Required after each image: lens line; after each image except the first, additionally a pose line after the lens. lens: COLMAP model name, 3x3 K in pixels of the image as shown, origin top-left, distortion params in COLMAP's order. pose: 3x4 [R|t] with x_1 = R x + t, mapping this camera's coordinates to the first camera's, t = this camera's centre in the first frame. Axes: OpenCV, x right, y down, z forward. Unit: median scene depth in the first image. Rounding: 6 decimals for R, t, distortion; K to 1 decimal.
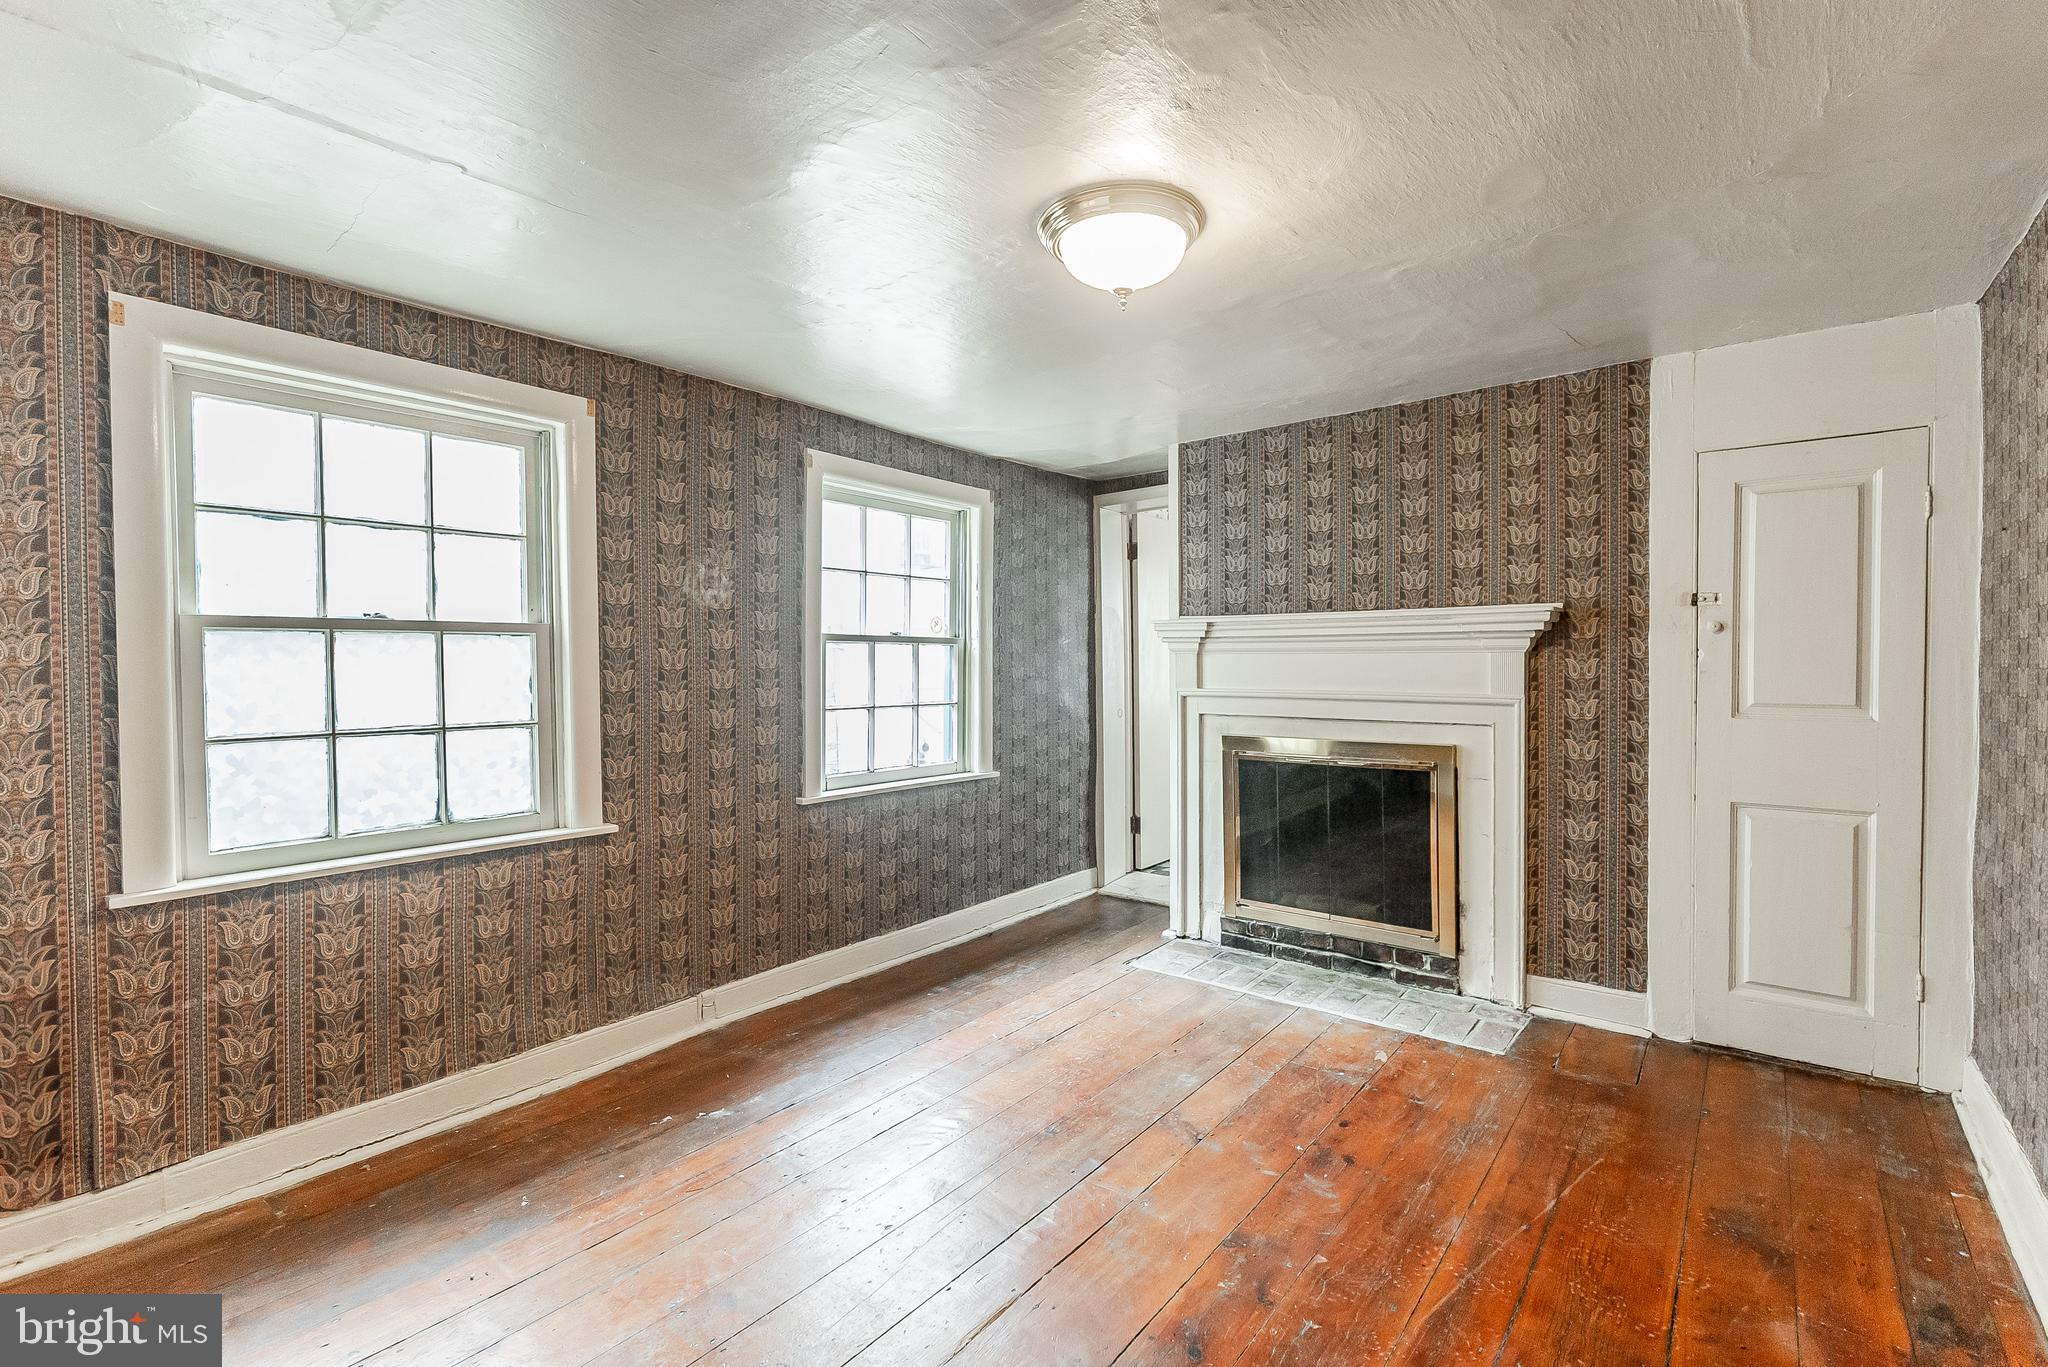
lens RADIAL K [[920.4, 0, 1028.0], [0, 920.4, 683.9], [0, 0, 1]] dist [0.000962, -0.001252]
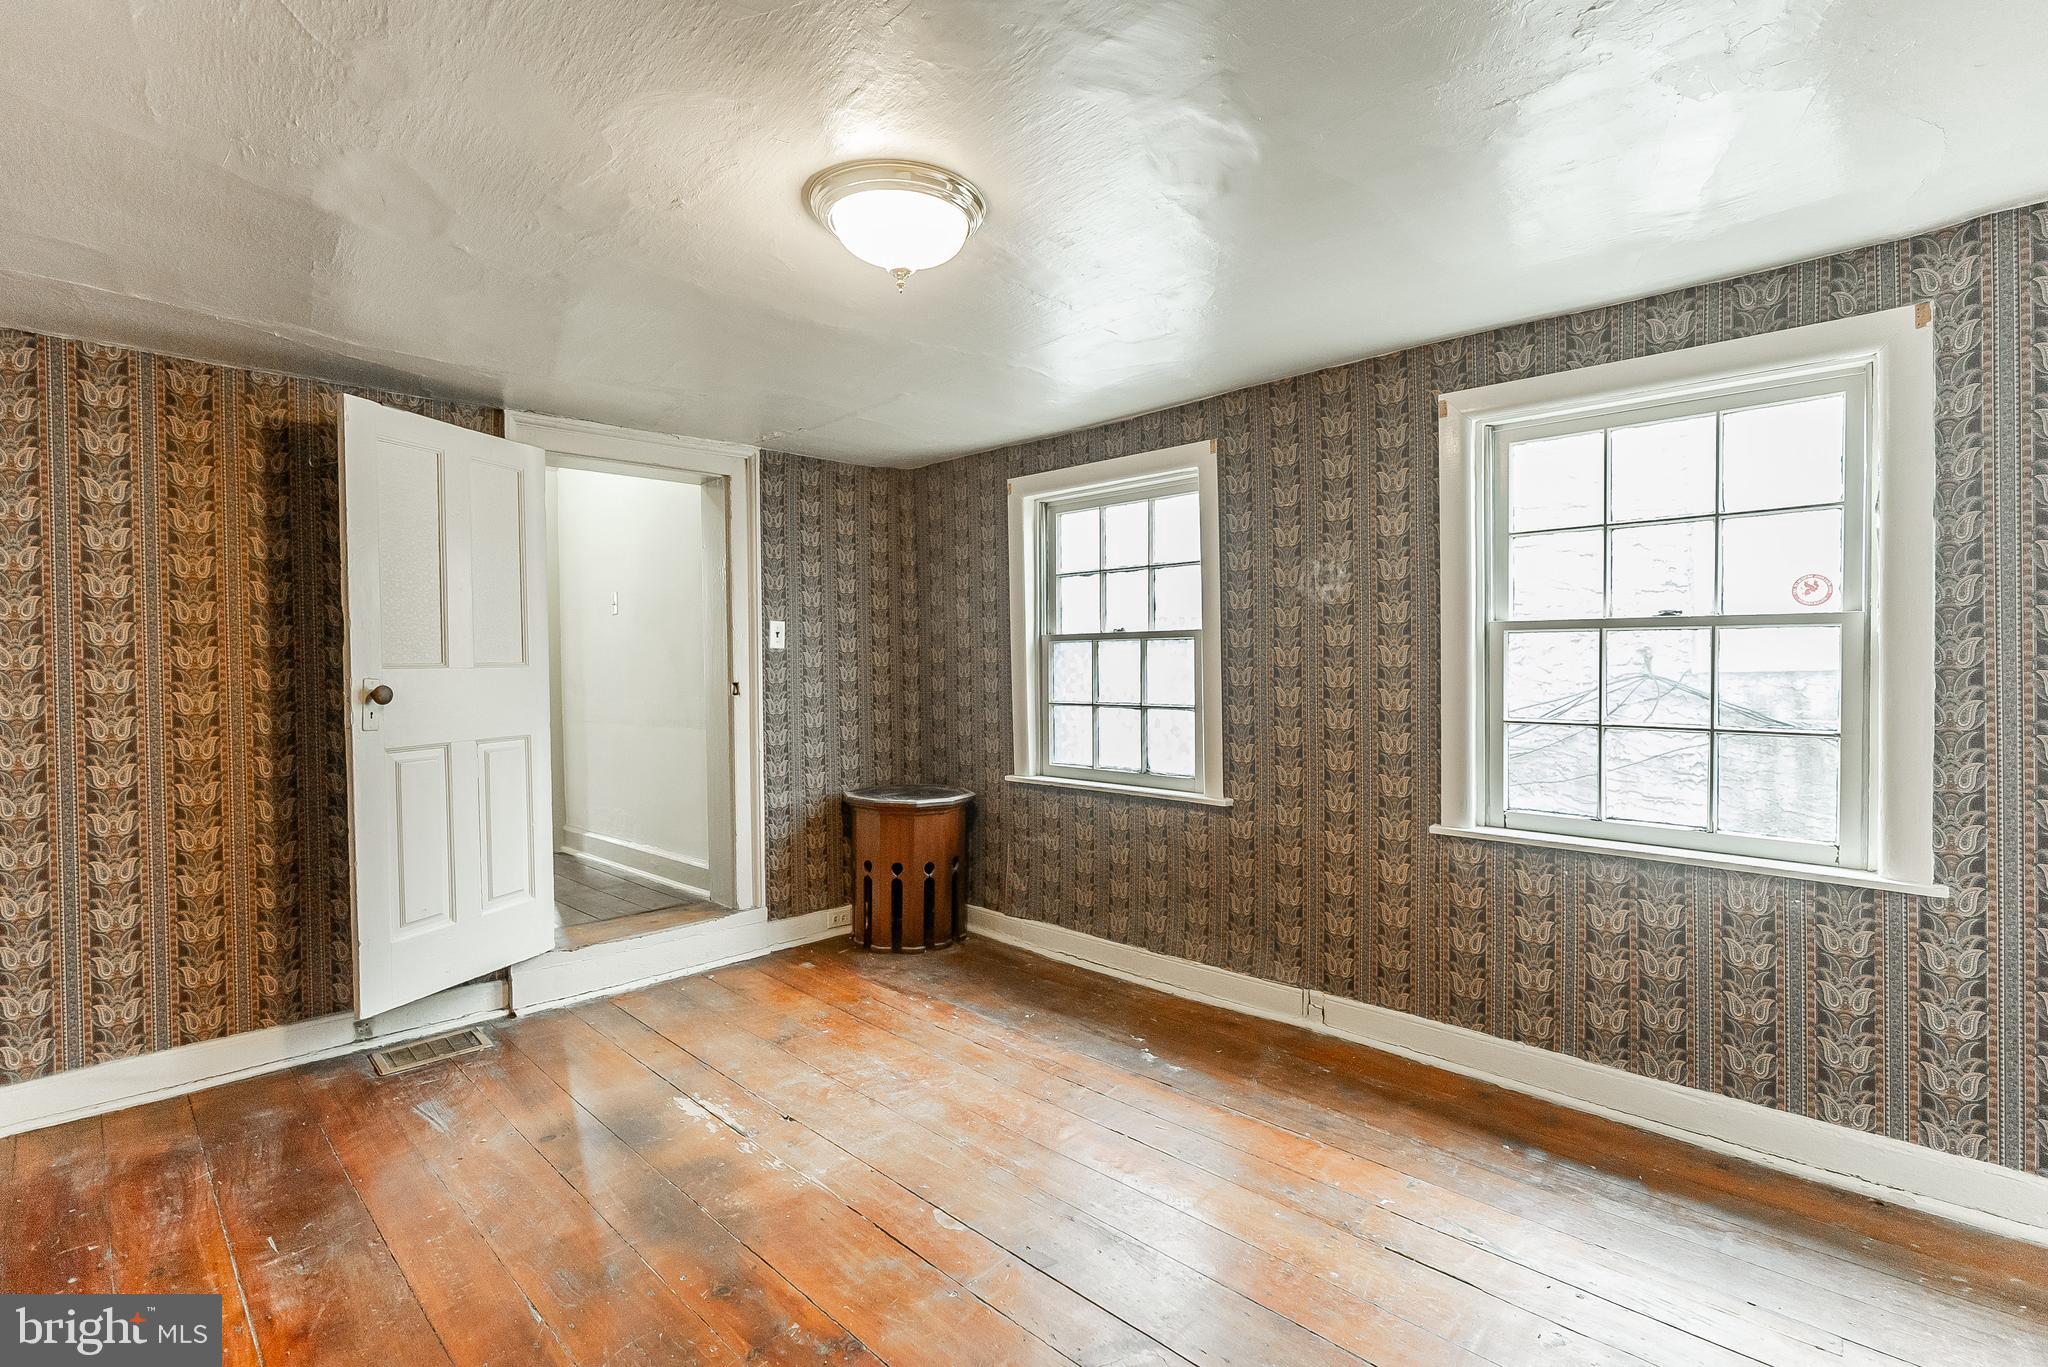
lens RADIAL K [[928.7, 0, 1029.8], [0, 928.7, 683.1], [0, 0, 1]] dist [-0.001389, -0.001831]
pose [[-0.097839, 0.031277, -0.994711, 0.671902], [-0.013460, 0.999373, 0.032747, -0.027155], [0.995111, 0.016593, -0.097357, 0.792099]]
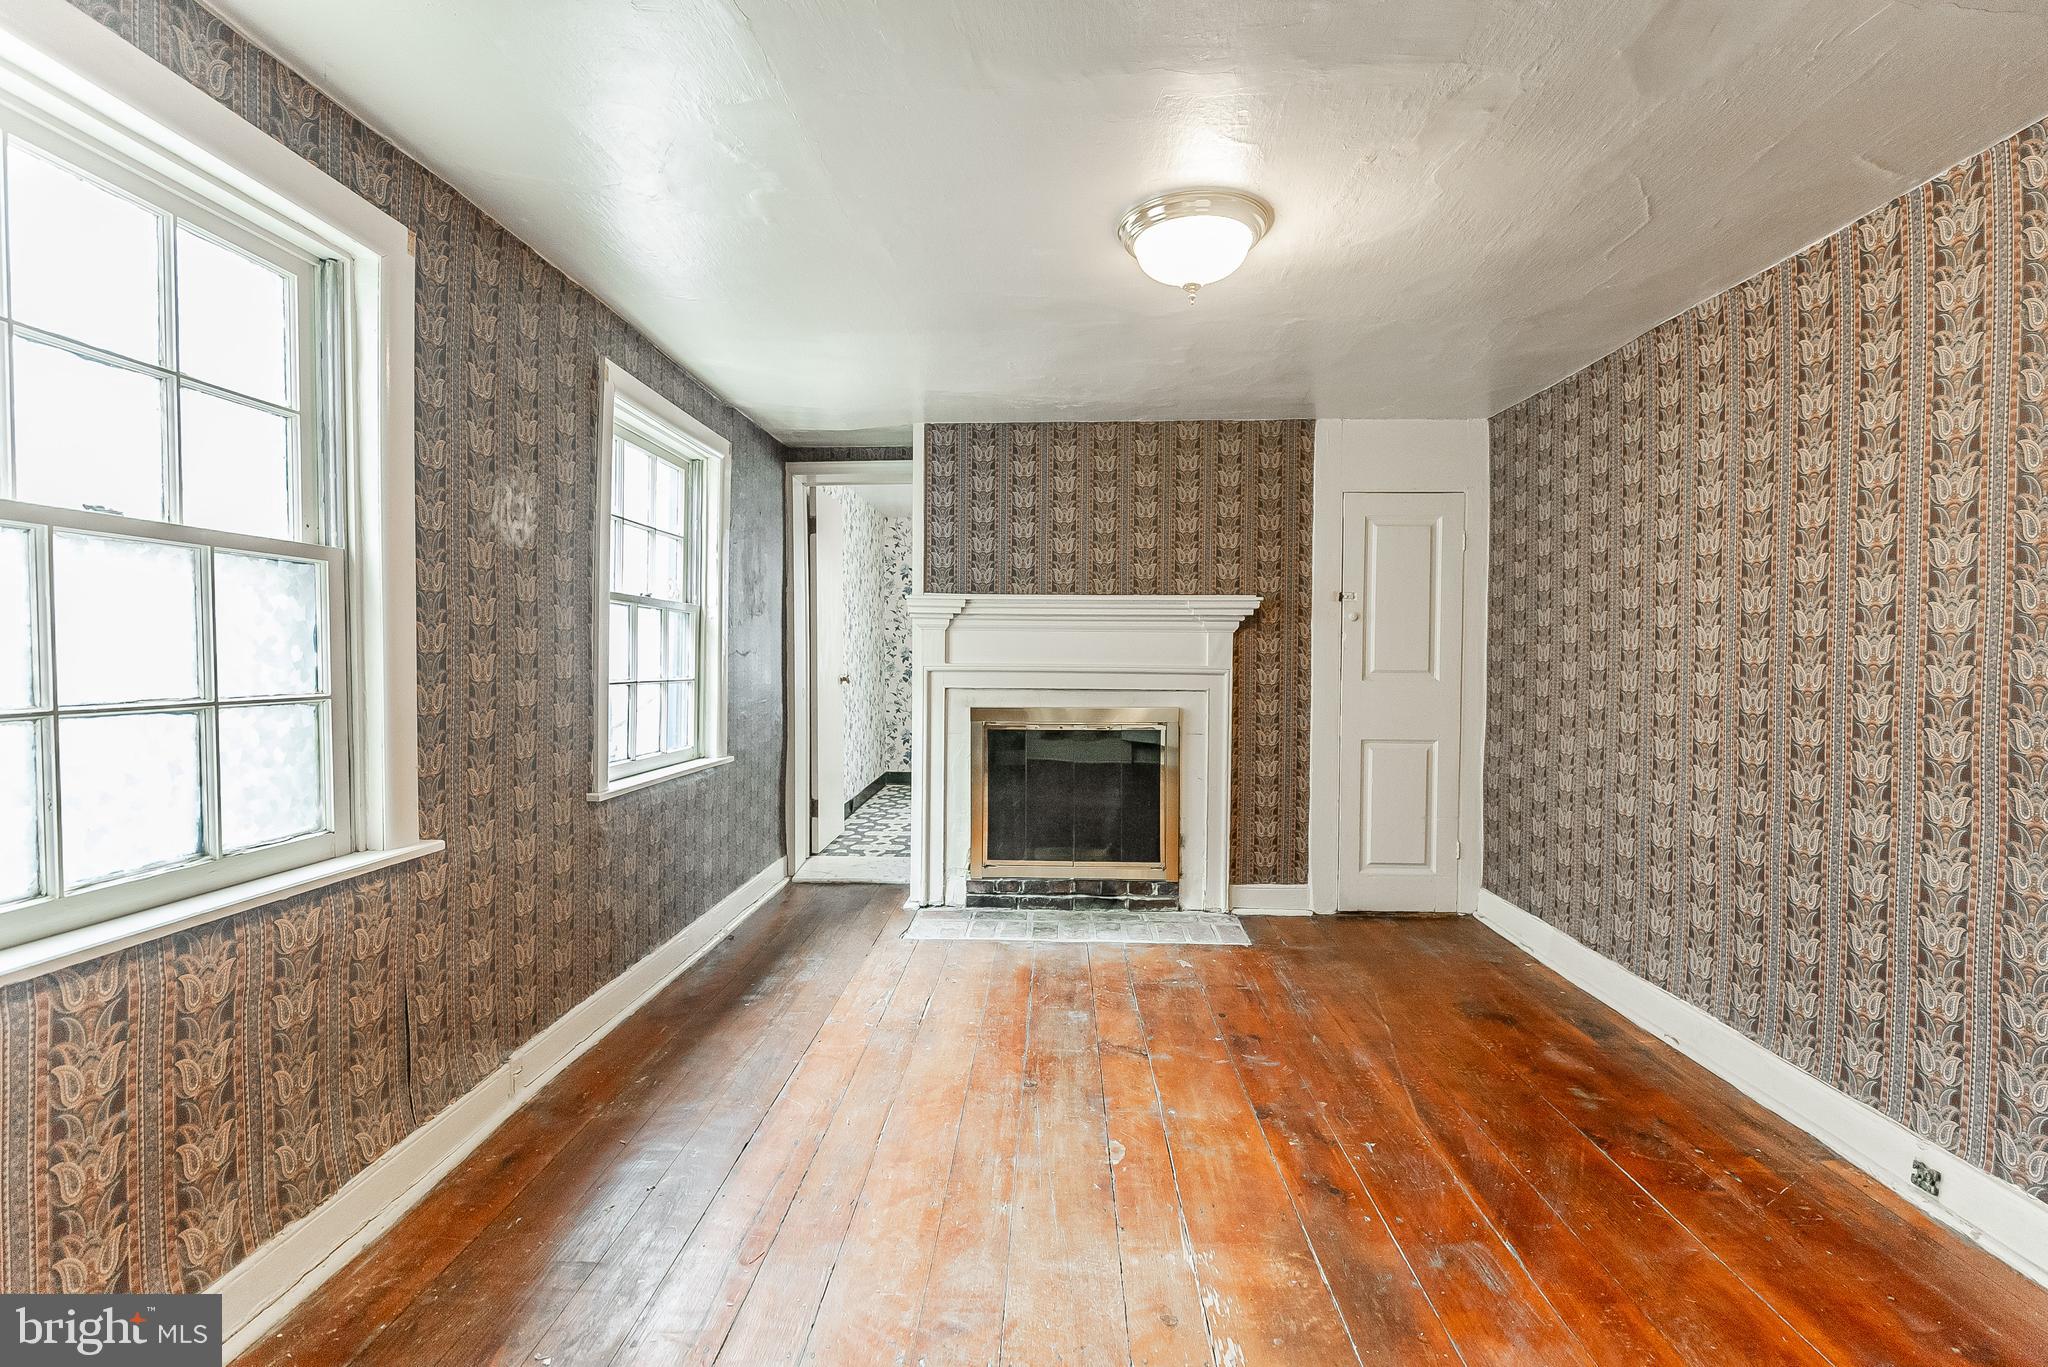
lens RADIAL K [[920.4, 0, 1028.0], [0, 920.4, 683.9], [0, 0, 1]] dist [0.000962, -0.001252]
pose [[0.803516, -0.007761, 0.595233, -0.461926], [0.003599, 0.999960, 0.008179, 0.025932], [-0.595272, -0.004429, 0.803512, 0.145654]]
